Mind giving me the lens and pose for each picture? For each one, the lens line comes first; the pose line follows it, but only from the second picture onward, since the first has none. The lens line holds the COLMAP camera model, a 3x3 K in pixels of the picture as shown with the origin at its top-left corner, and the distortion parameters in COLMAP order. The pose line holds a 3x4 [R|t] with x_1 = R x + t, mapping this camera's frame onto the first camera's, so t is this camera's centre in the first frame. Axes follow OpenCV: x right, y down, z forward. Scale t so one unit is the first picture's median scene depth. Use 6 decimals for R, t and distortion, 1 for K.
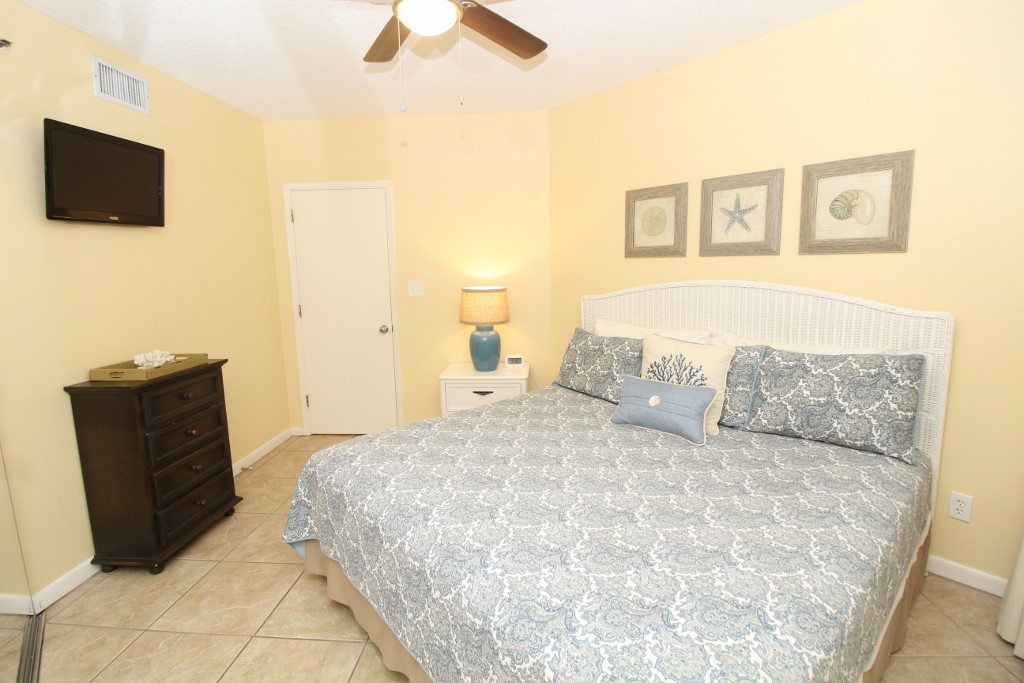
lens RADIAL K [[470.7, 0, 511.9], [0, 470.7, 325.9], [0, 0, 1]] dist [0.000937, -0.000167]
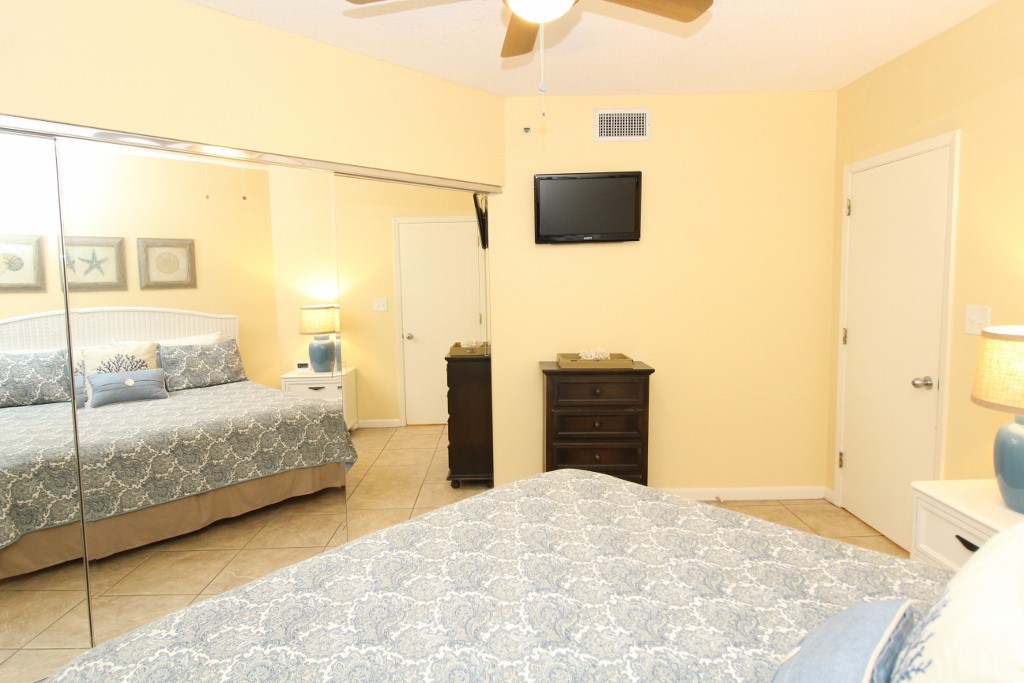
lens RADIAL K [[631.9, 0, 512.0], [0, 631.9, 341.5], [0, 0, 1]] dist [0.054289, 0.000602]
pose [[0.102929, 0.122163, -0.987158, 0.861568], [-0.126446, 0.985985, 0.108834, -0.119246], [0.986619, 0.113620, 0.116933, 0.656321]]
